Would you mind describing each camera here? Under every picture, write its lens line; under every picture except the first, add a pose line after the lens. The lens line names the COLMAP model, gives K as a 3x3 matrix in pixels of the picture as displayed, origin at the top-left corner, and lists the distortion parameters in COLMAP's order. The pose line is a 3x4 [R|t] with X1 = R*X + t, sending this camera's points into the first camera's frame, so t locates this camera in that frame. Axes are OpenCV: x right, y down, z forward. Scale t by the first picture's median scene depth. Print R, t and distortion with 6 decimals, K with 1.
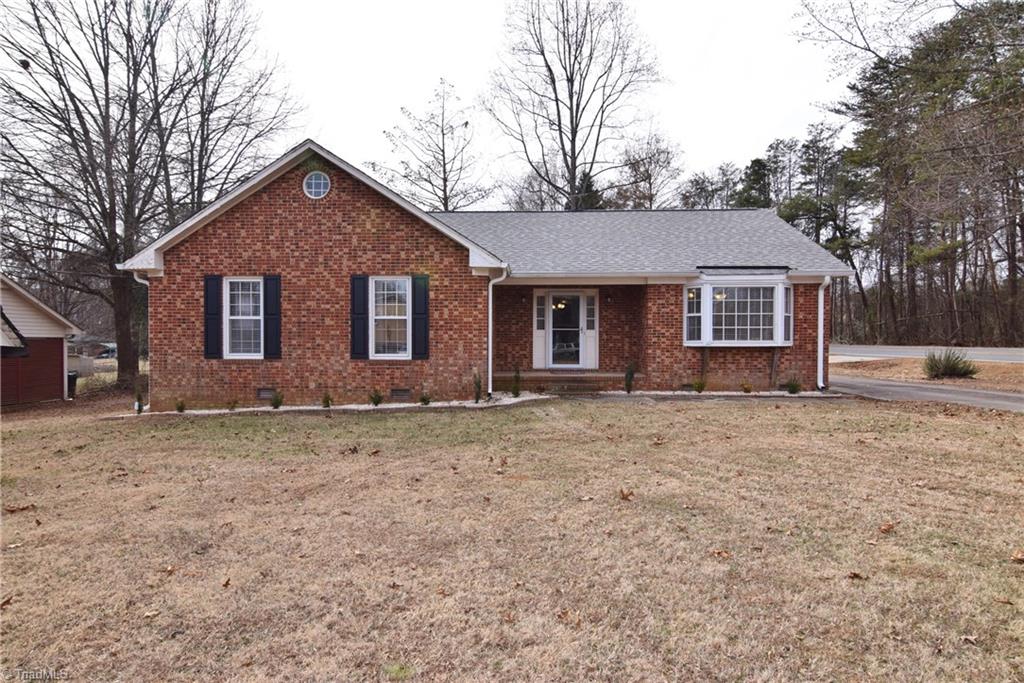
lens RADIAL K [[595.7, 0, 508.1], [0, 595.7, 350.7], [0, 0, 1]] dist [-0.001648, -0.000770]
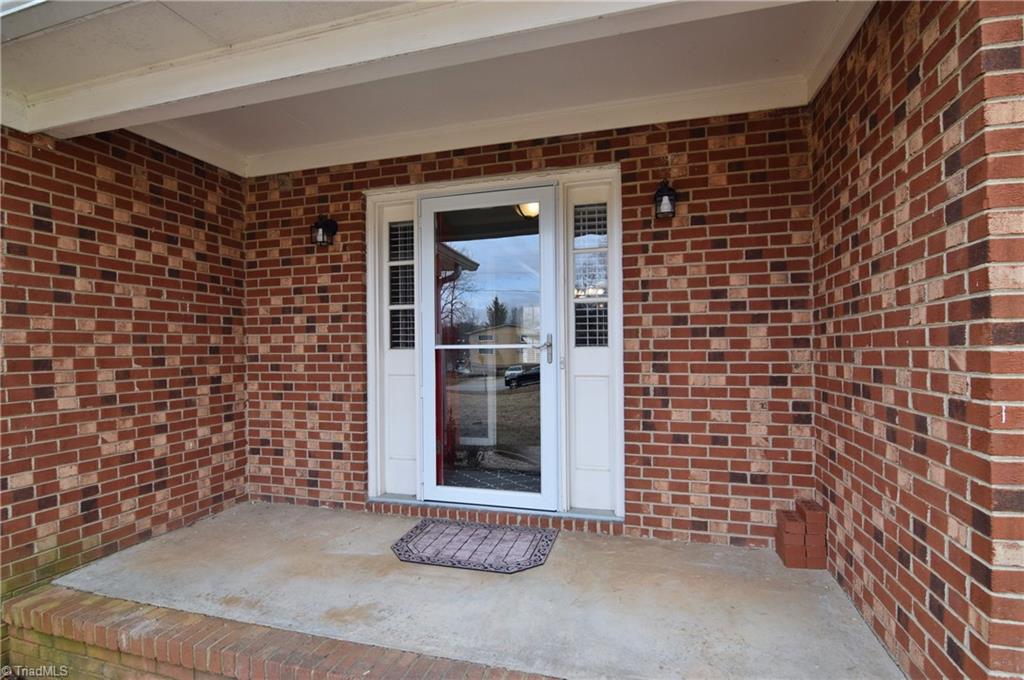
lens RADIAL K [[505.1, 0, 509.8], [0, 505.1, 351.3], [0, 0, 1]] dist [-0.001856, -0.000251]
pose [[0.970810, -0.010928, -0.239600, 0.176744], [0.008596, 0.999905, -0.010775, -0.035754], [0.239695, 0.008401, 0.970812, 0.910056]]
